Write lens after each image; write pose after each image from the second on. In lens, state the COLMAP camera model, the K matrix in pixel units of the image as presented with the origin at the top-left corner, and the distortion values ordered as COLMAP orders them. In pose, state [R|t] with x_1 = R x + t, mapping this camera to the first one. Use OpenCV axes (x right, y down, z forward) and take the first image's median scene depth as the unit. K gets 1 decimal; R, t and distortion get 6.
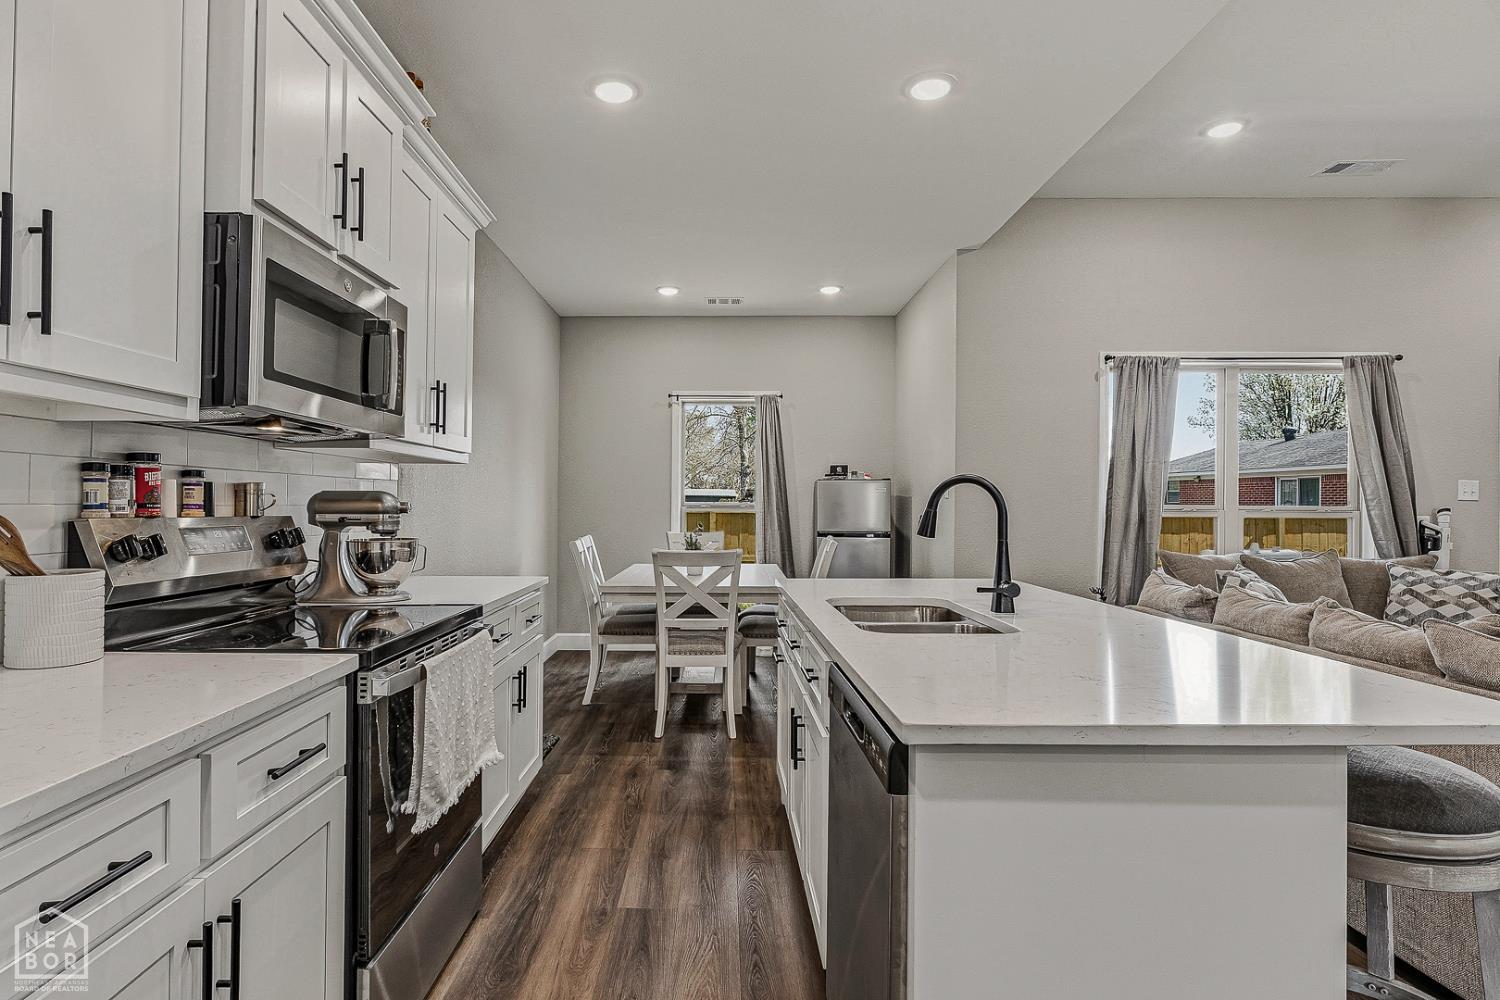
lens RADIAL K [[769.6, 0, 715.0], [0, 769.6, 501.6], [0, 0, 1]] dist [-0.003934, -0.000901]
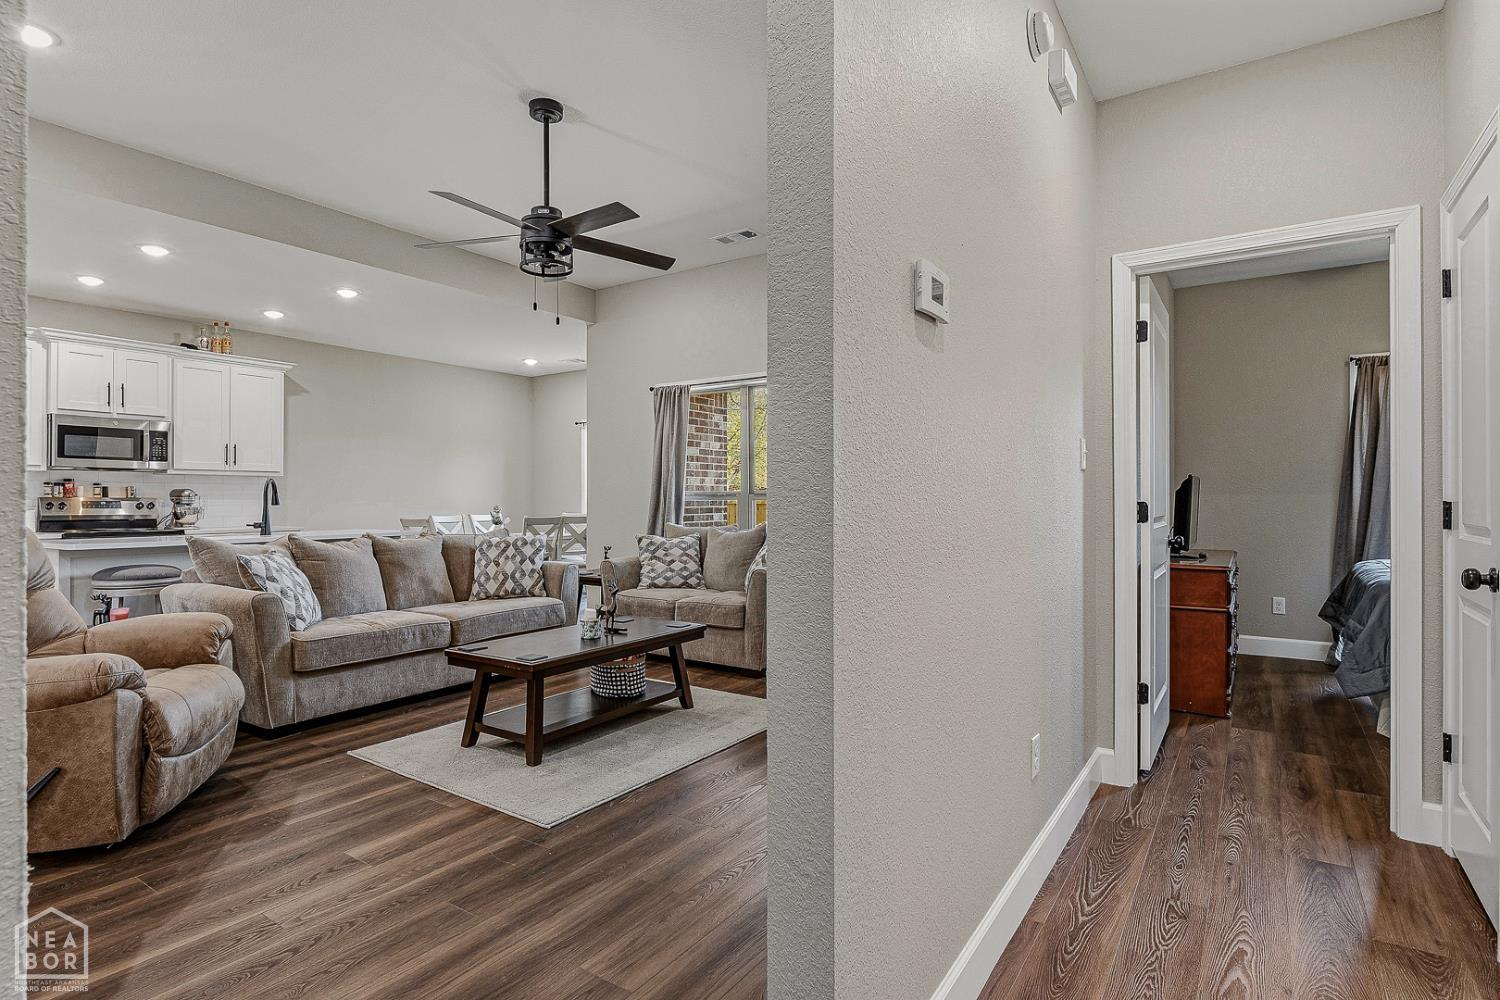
lens RADIAL K [[752.1, 0, 764.0], [0, 752.1, 494.2], [0, 0, 1]] dist [0.001393, -0.003002]
pose [[0.847210, -0.010598, -0.531152, 1.594625], [0.008480, 0.999943, -0.006426, 0.023315], [0.531190, 0.000940, 0.847252, -0.089266]]
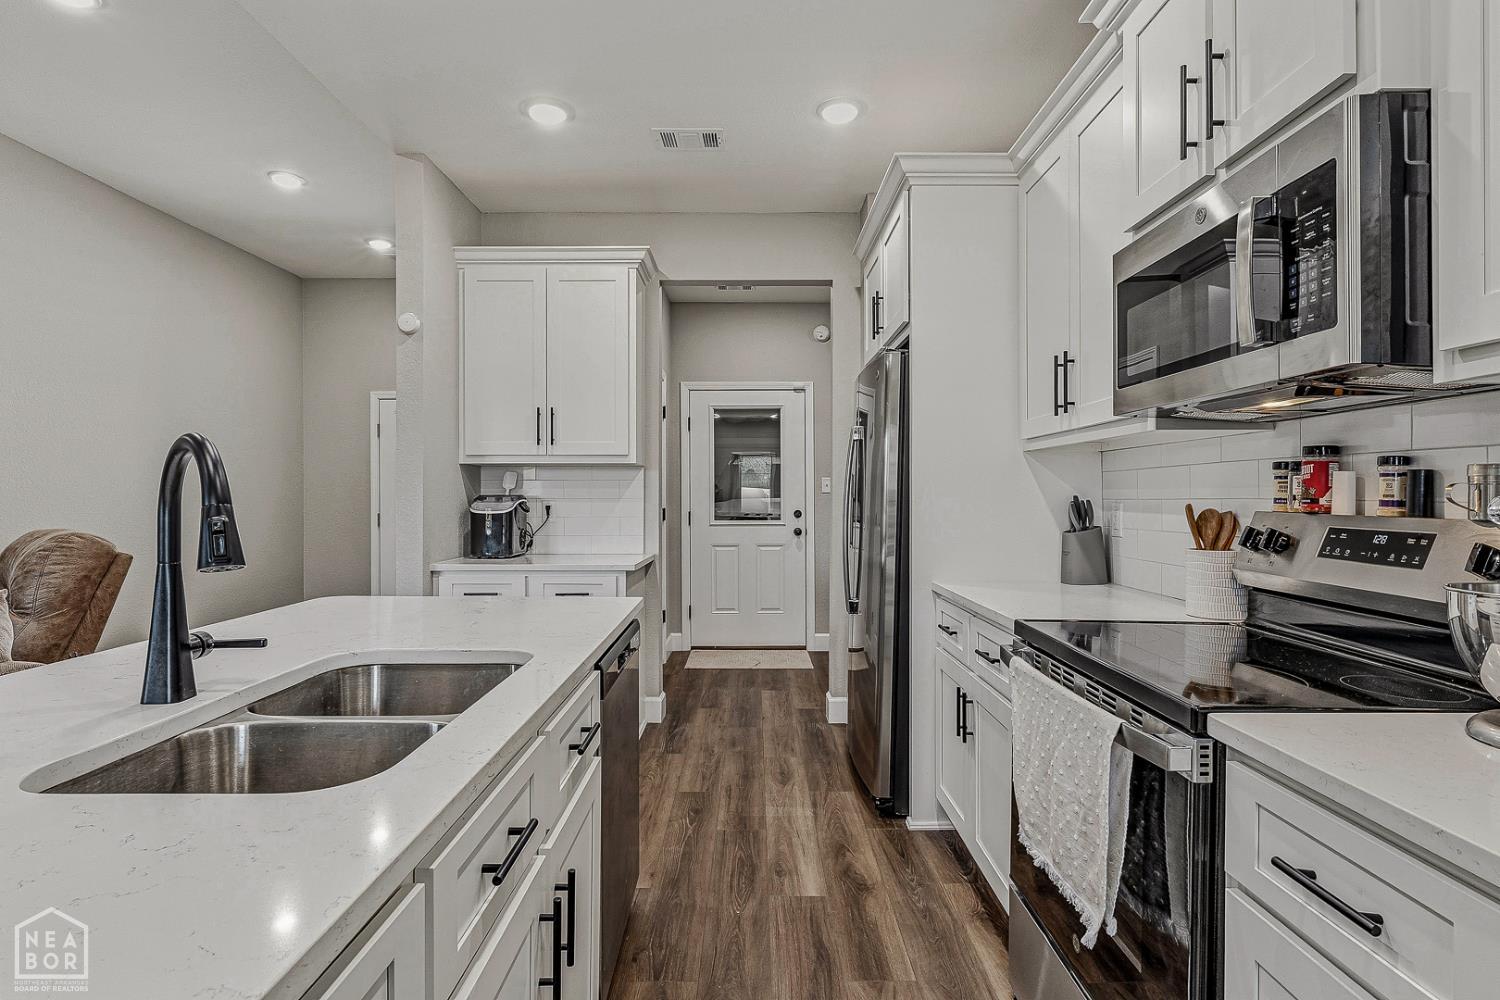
lens RADIAL K [[752.1, 0, 756.0], [0, 752.1, 495.2], [0, 0, 1]] dist [0.001393, -0.003002]
pose [[-0.999809, -0.003725, -0.019164, -0.006049], [-0.003695, 0.999992, -0.001634, 0.001459], [0.019170, -0.001563, -0.999815, 0.822806]]
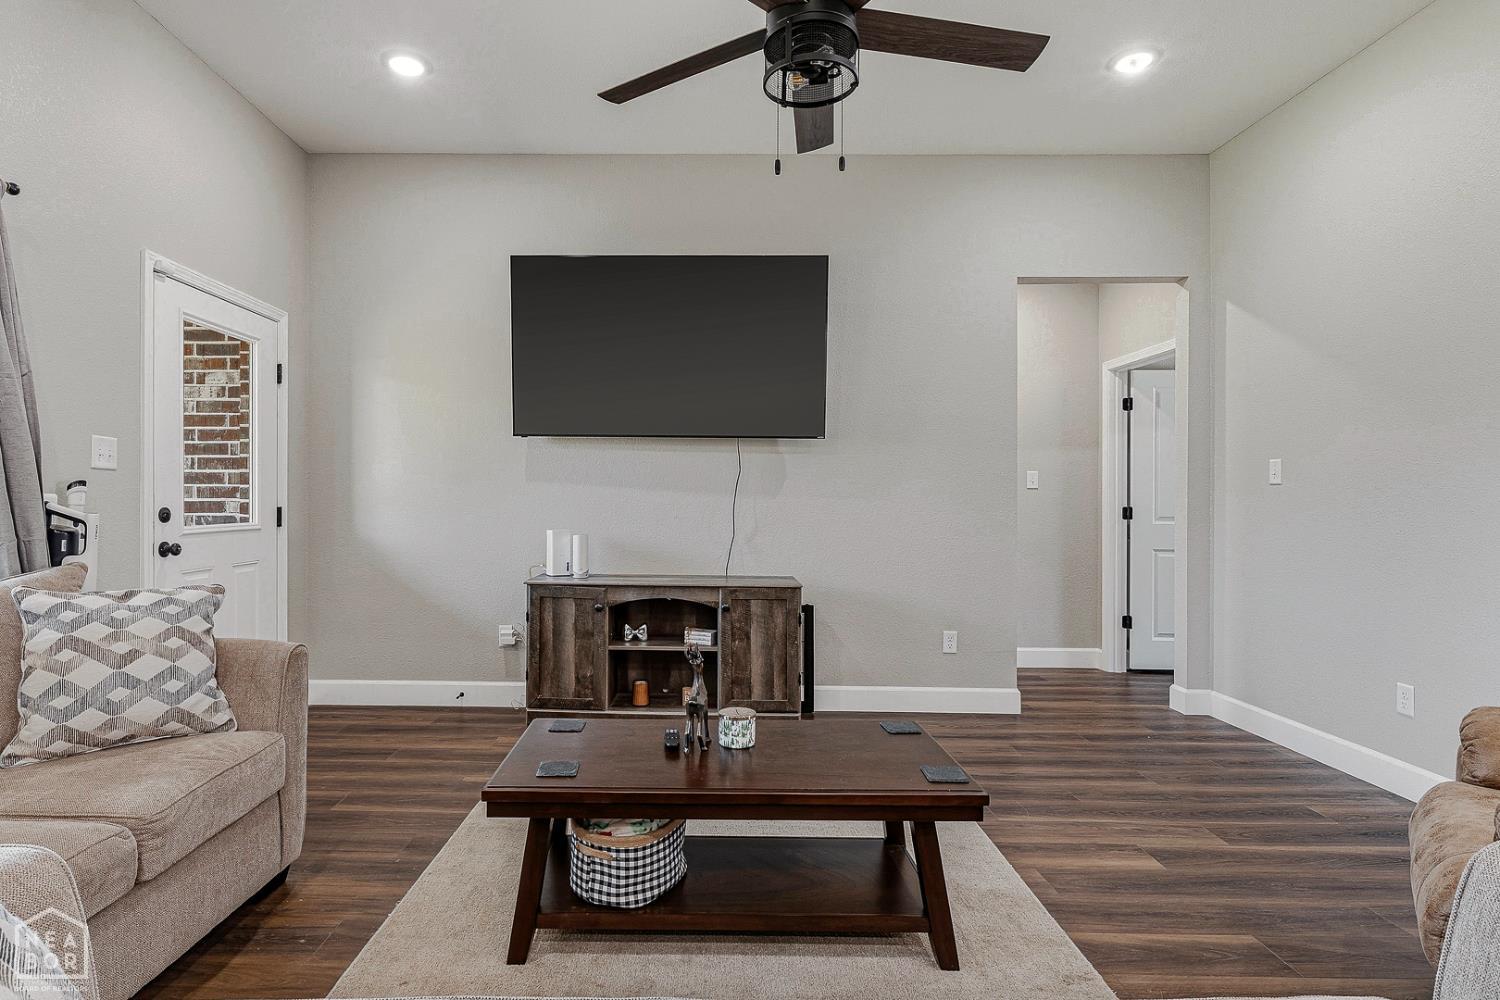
lens RADIAL K [[785.1, 0, 685.6], [0, 785.1, 496.9], [0, 0, 1]] dist [-0.000284, 0.000821]
pose [[-0.003998, -0.001331, 0.999991, 0.398408], [-0.006590, 0.999977, 0.001305, 0.019530], [-0.999970, -0.006585, -0.004007, 0.608738]]
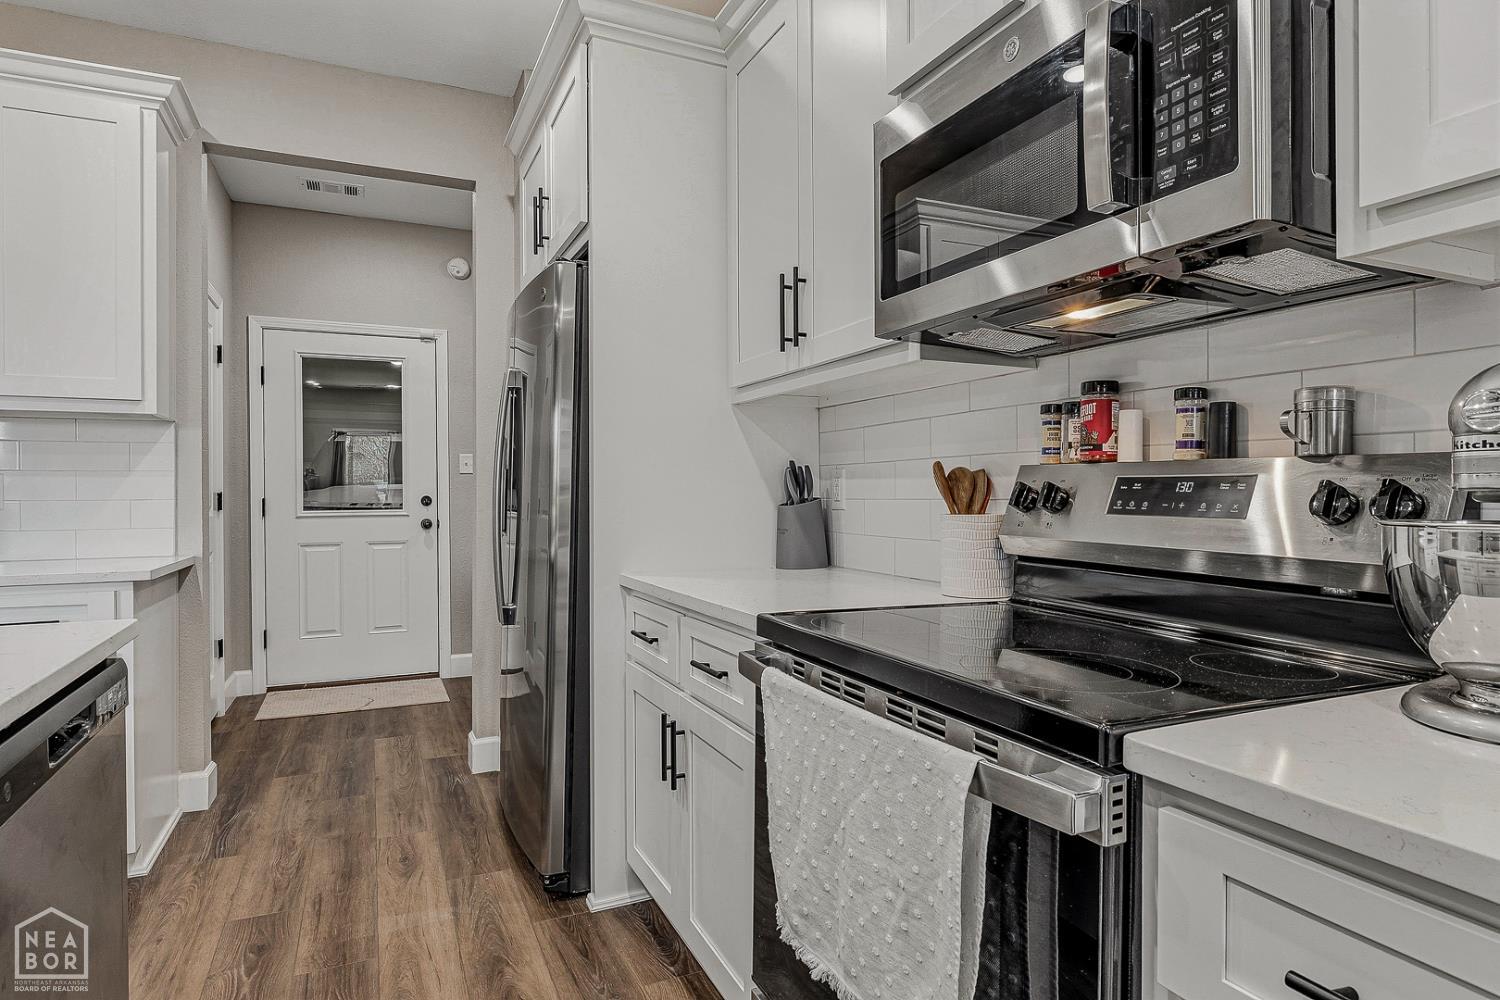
lens RADIAL K [[833.4, 0, 754.3], [0, 833.4, 492.3], [0, 0, 1]] dist [-0.001676, -0.001638]
pose [[-0.900424, -0.000249, -0.435014, -0.014871], [-0.000141, 1.000000, -0.000280, 0.022674], [0.435014, -0.000191, -0.900424, 0.694460]]
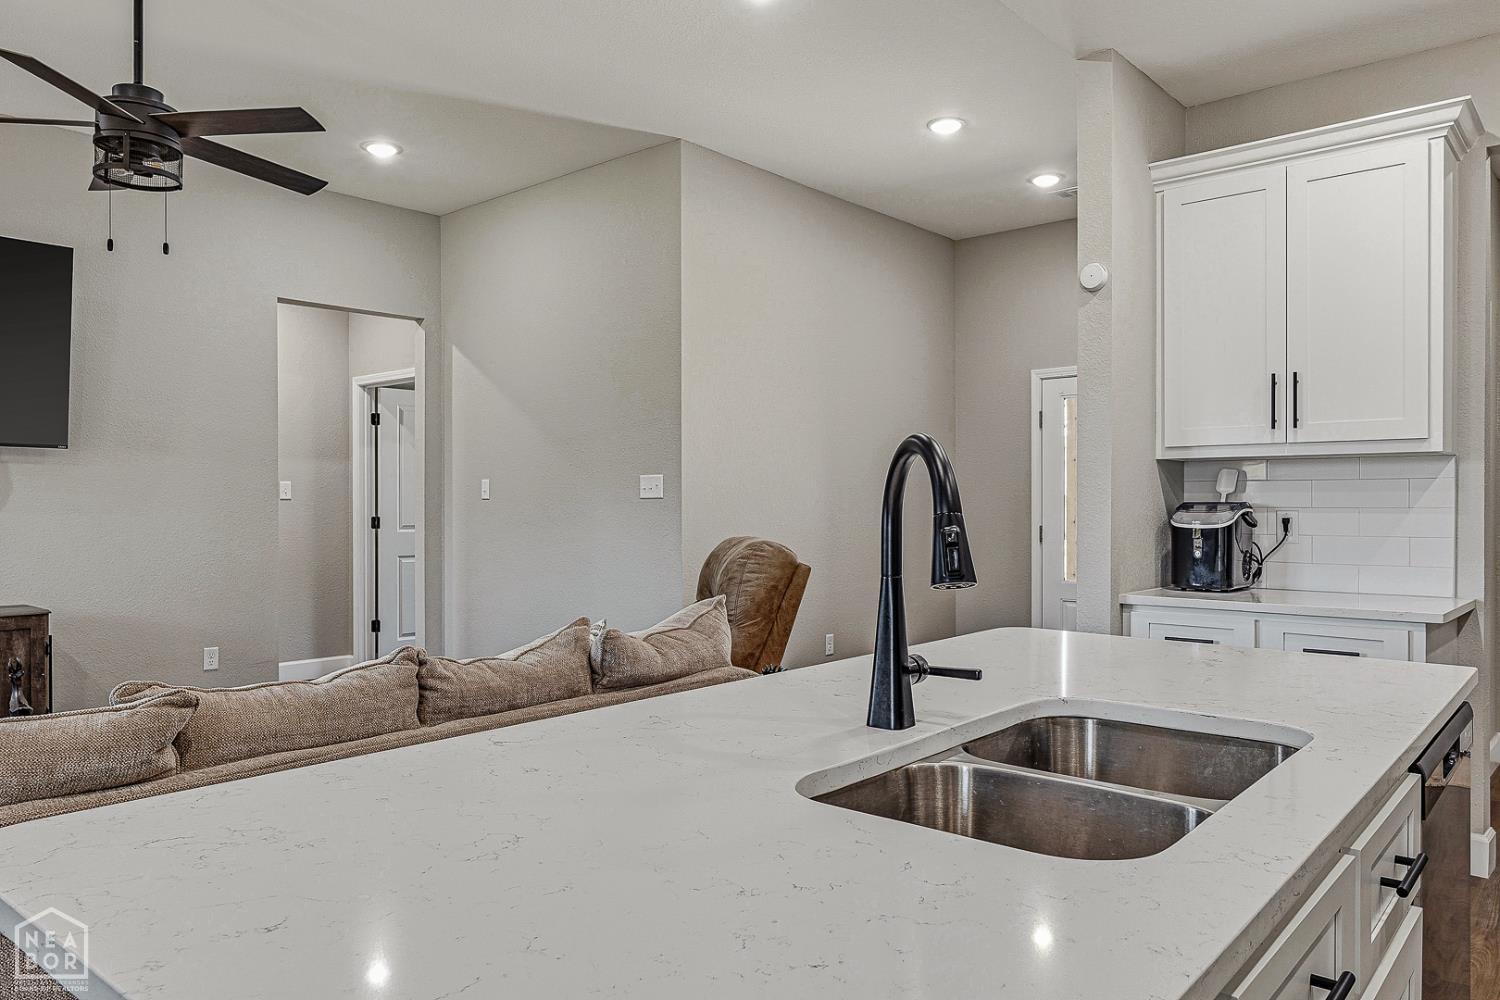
lens RADIAL K [[1043.9, 0, 752.8], [0, 1043.9, 505.2], [0, 0, 1]] dist [-0.003950, -0.002009]
pose [[-0.764074, -0.006107, 0.645099, 0.012817], [-0.004423, 0.999981, 0.004228, 0.001410], [-0.645113, 0.000377, -0.764087, 0.840838]]
